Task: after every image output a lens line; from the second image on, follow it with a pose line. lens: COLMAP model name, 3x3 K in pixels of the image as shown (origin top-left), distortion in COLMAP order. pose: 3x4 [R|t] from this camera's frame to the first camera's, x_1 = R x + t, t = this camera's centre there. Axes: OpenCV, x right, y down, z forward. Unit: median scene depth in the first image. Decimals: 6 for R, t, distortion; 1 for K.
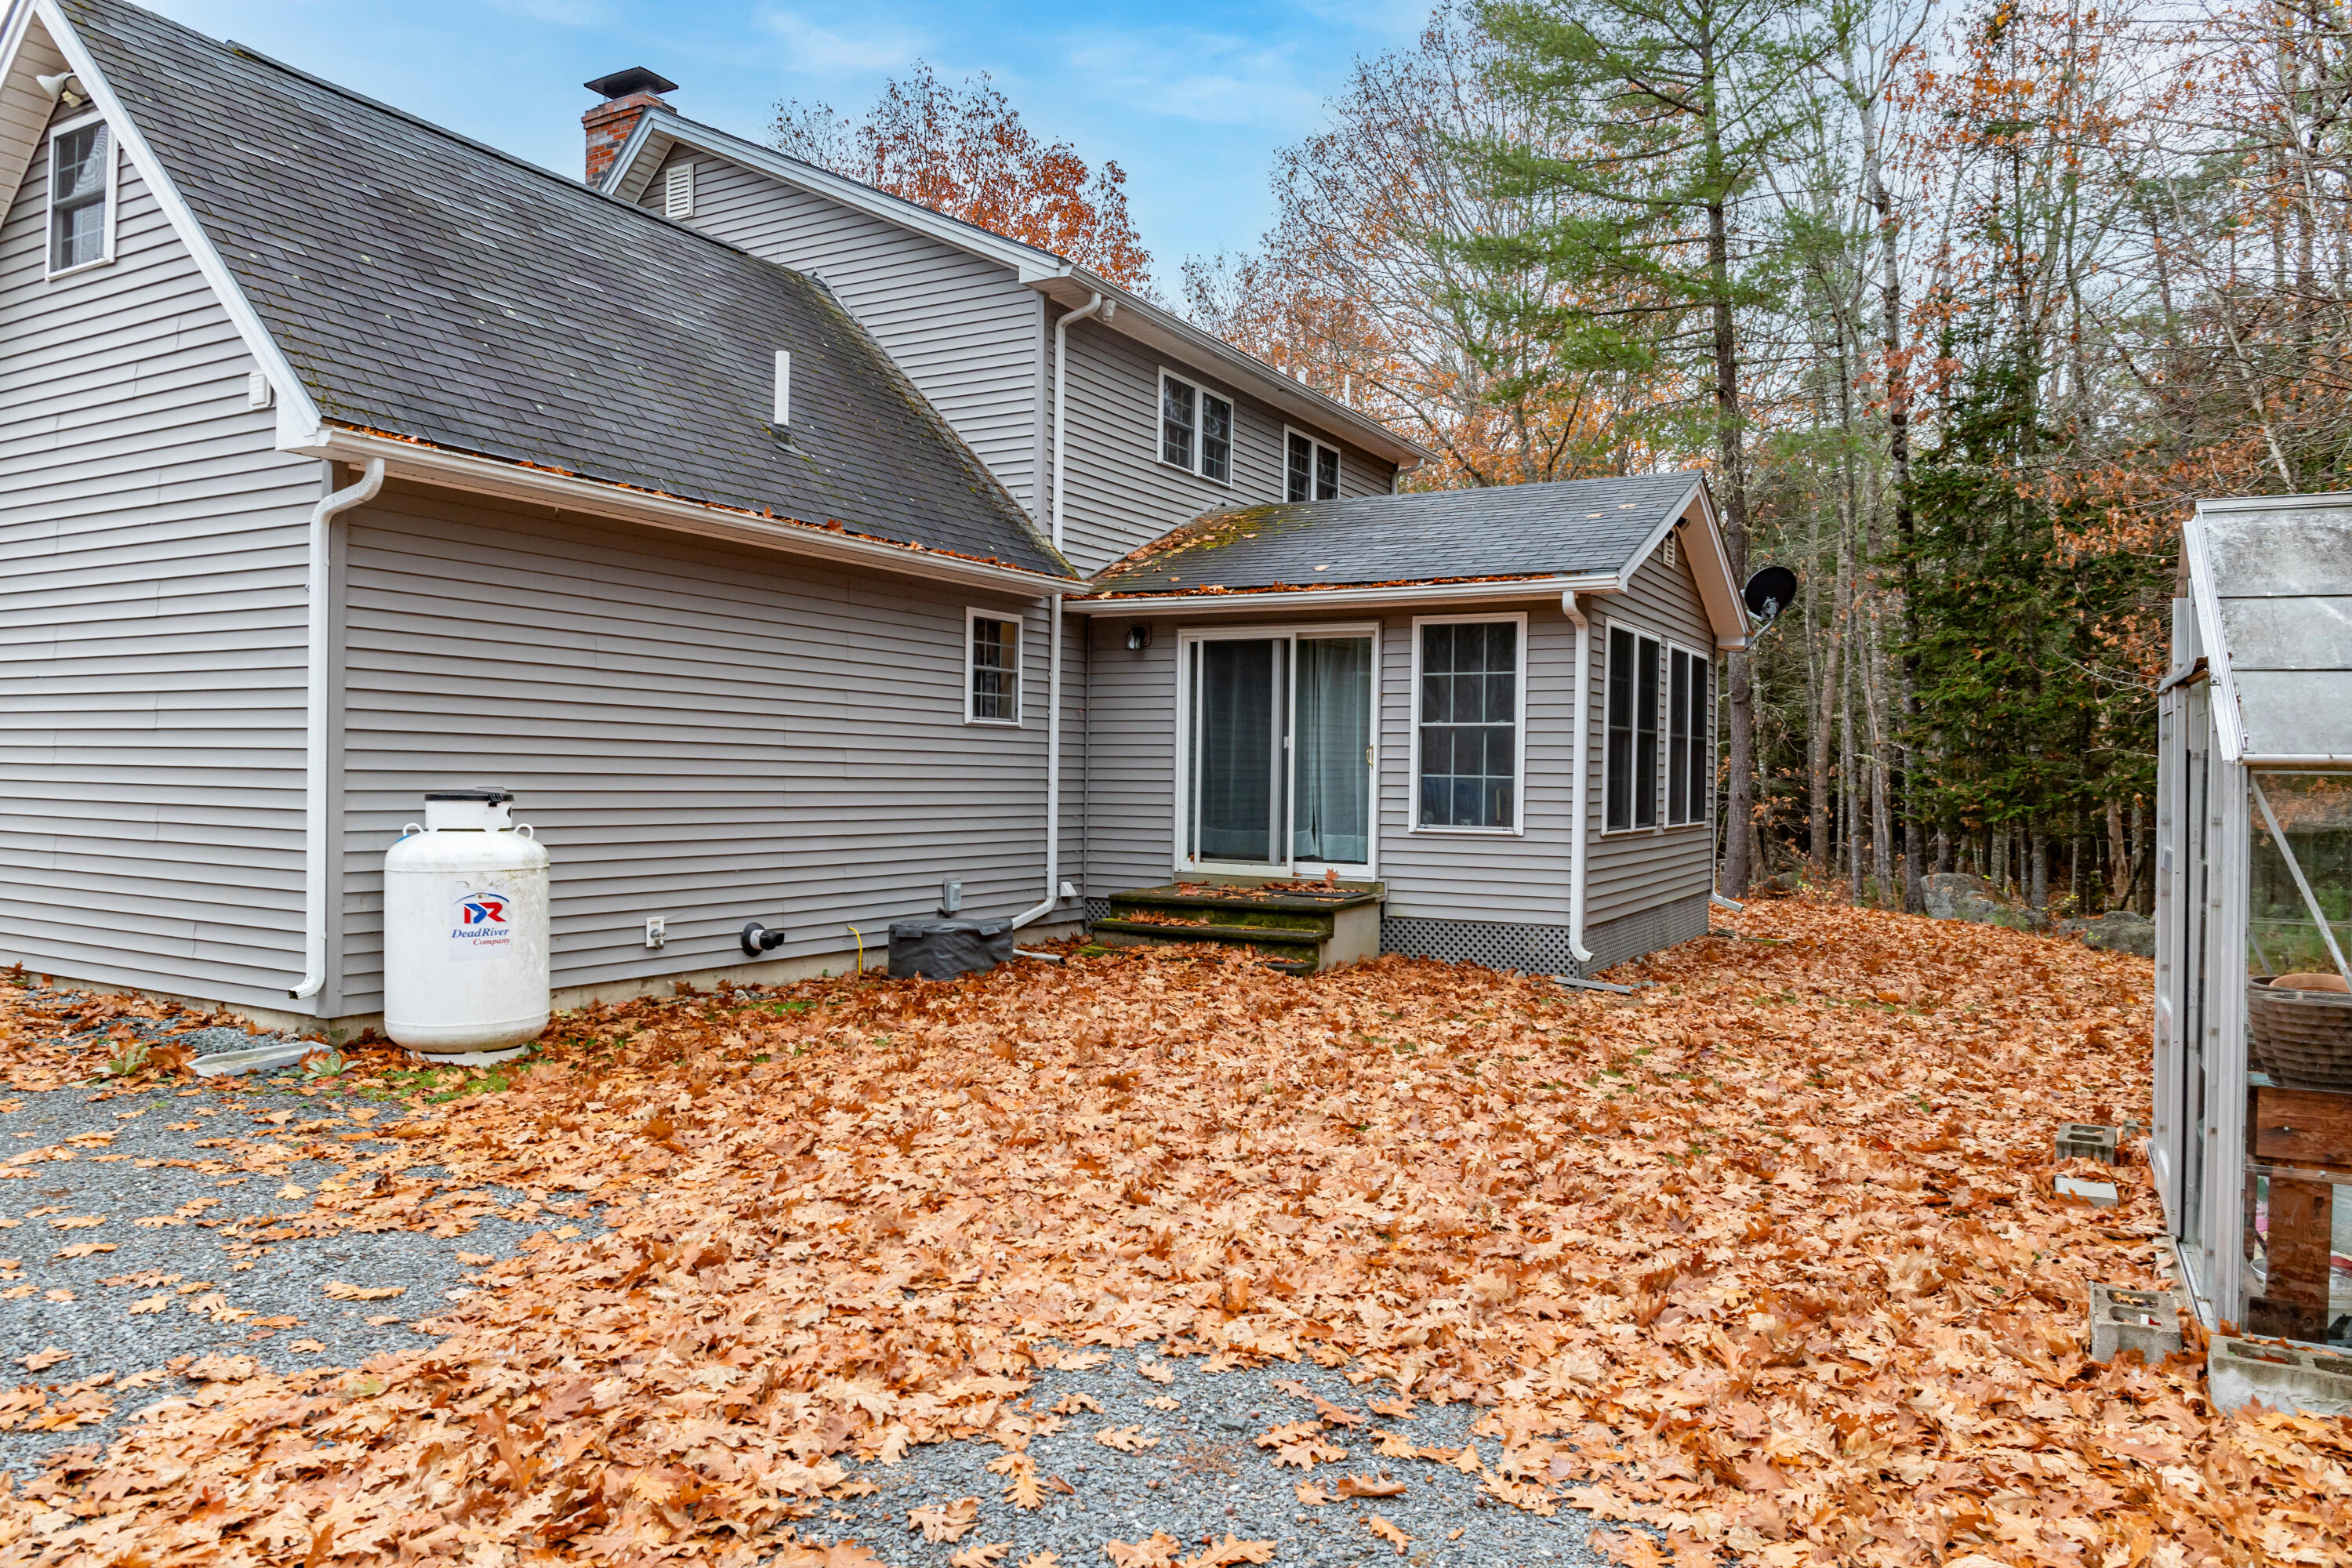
lens RADIAL K [[1619.8, 0, 1132.8], [0, 1619.8, 783.7], [0, 0, 1]] dist [-0.037329, -0.004233]
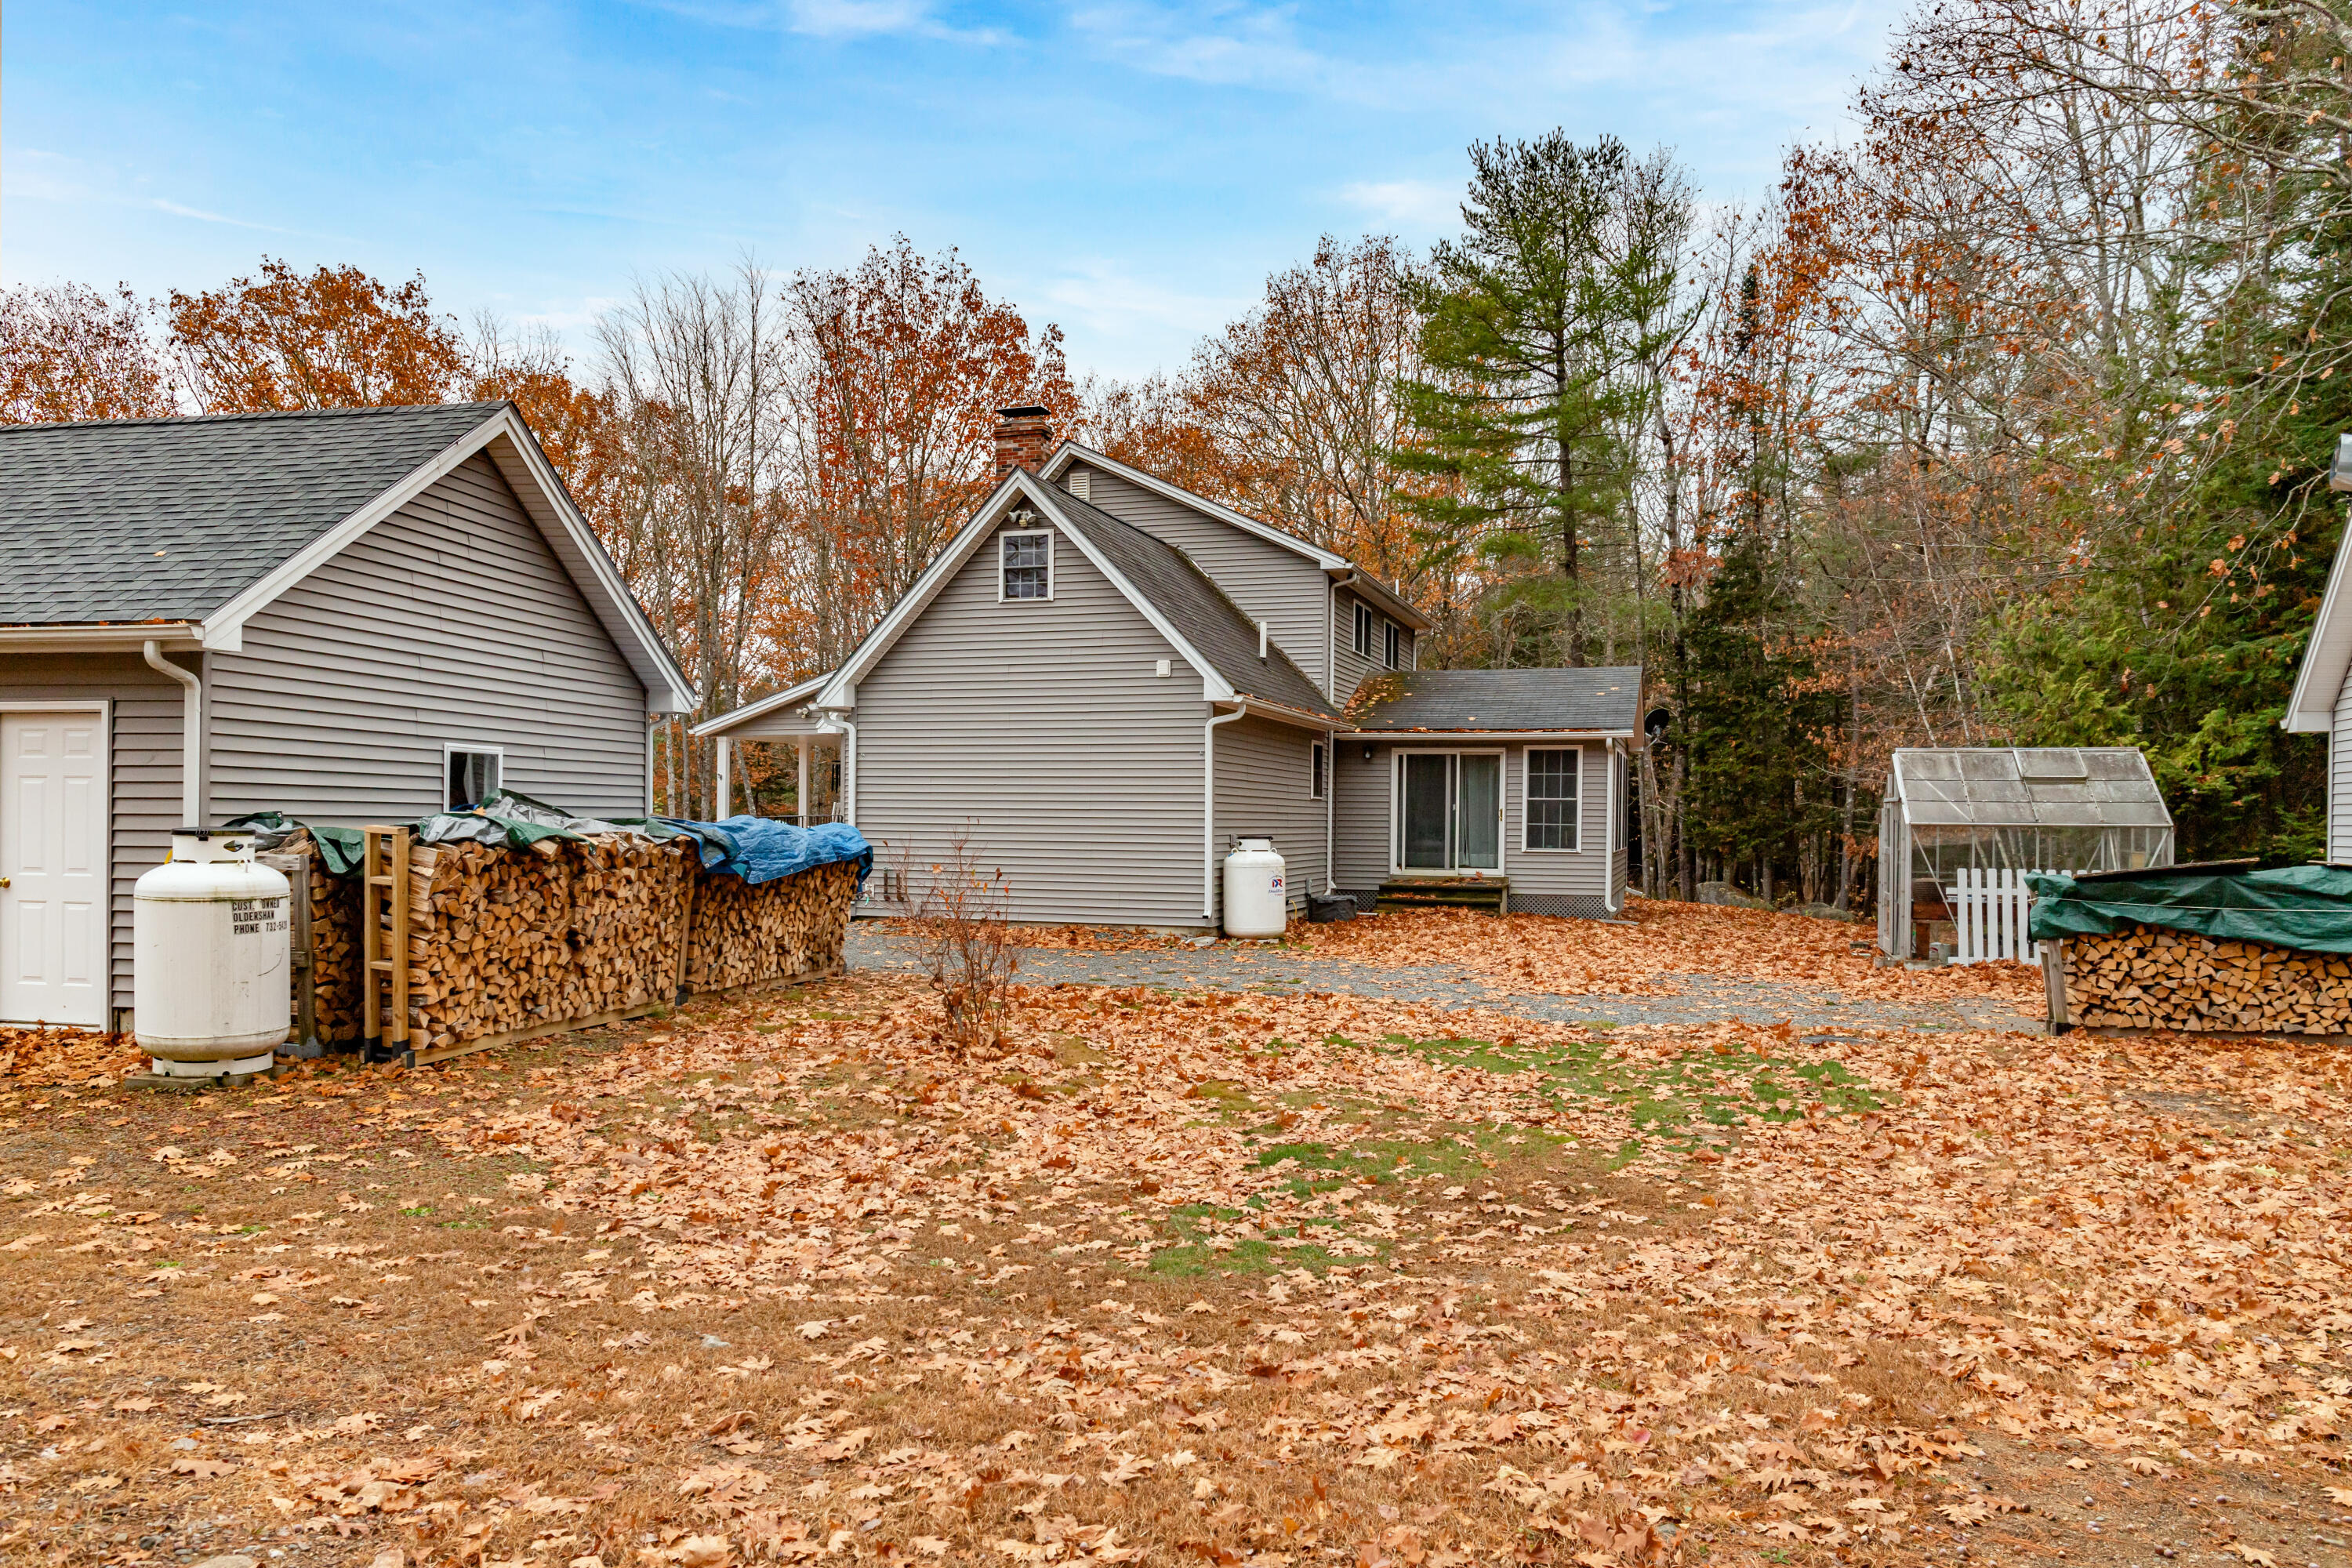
lens RADIAL K [[1607.6, 0, 1171.0], [0, 1607.6, 834.8], [0, 0, 1]] dist [-0.008662, -0.038262]
pose [[0.979897, -0.006438, 0.199402, -0.644313], [0.004996, 0.999958, 0.007736, -0.008990], [-0.199444, -0.006584, 0.979887, -0.862982]]
